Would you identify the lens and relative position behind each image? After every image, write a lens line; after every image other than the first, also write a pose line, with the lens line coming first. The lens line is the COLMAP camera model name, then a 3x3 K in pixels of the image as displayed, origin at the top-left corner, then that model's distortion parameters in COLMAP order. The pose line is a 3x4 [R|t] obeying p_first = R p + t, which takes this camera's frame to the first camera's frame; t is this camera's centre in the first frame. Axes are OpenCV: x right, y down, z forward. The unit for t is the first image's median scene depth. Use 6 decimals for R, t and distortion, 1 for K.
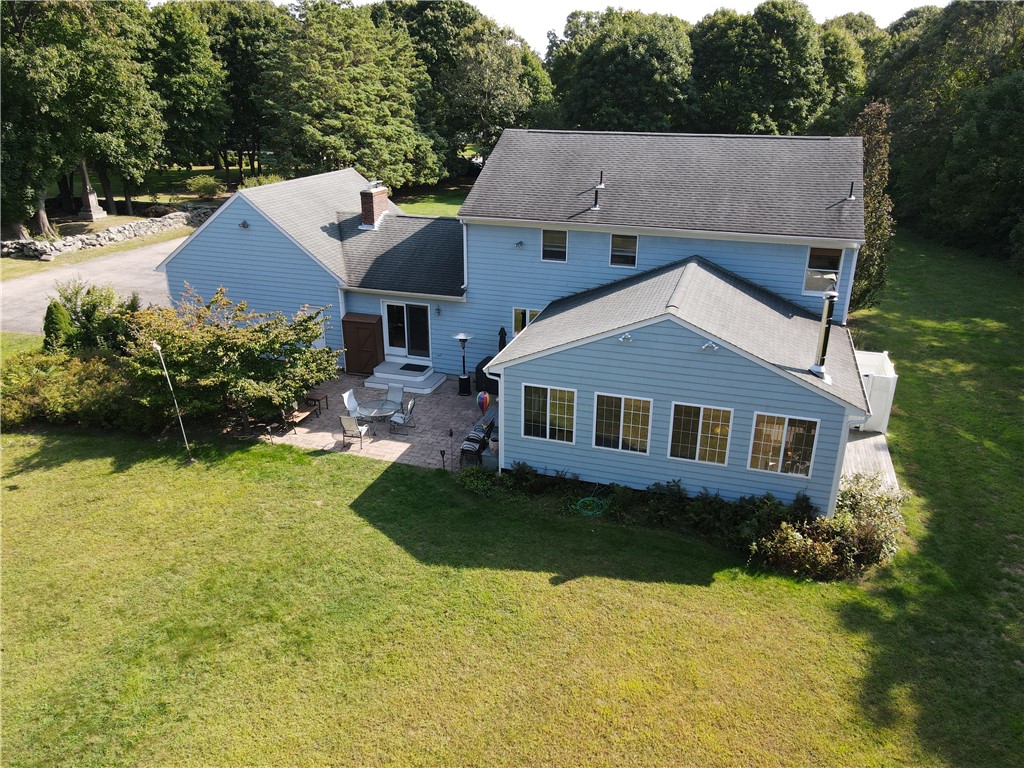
lens RADIAL K [[750.2, 0, 516.7], [0, 750.2, 382.7], [0, 0, 1]] dist [0.012501, 0.005314]
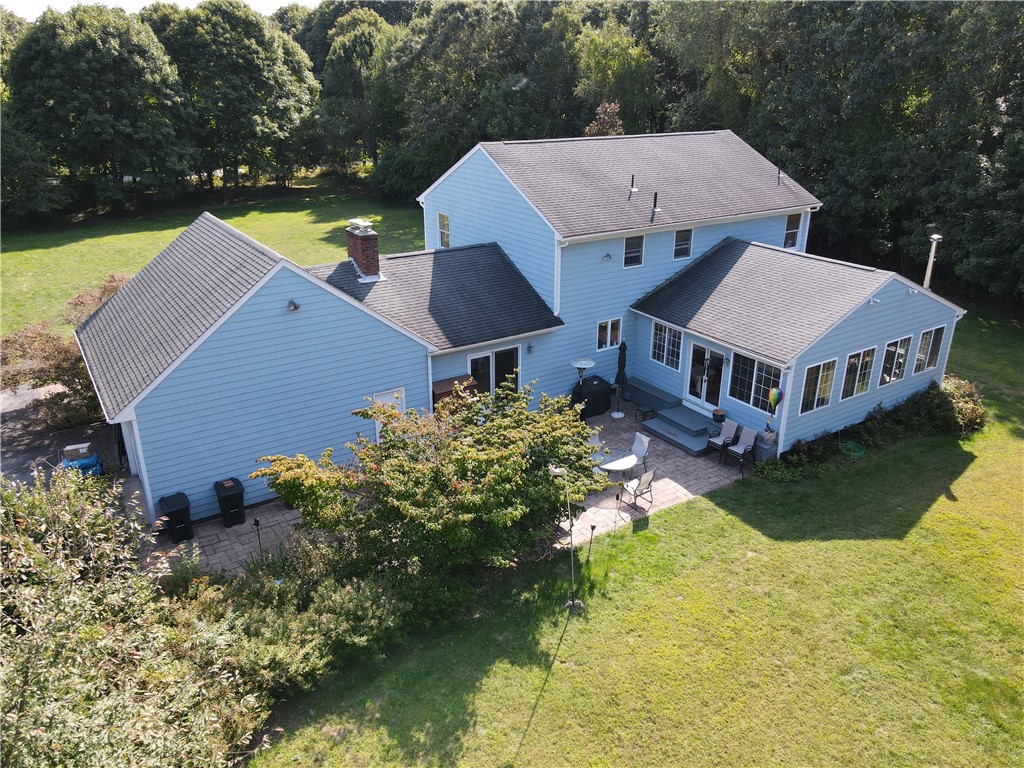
lens RADIAL K [[750.2, 0, 516.7], [0, 750.2, 382.7], [0, 0, 1]] dist [0.012501, 0.005314]
pose [[0.620620, -0.296066, 0.726069, -0.871241], [0.293325, 0.946406, 0.135187, -0.205509], [-0.727180, 0.129075, 0.674202, 0.467219]]
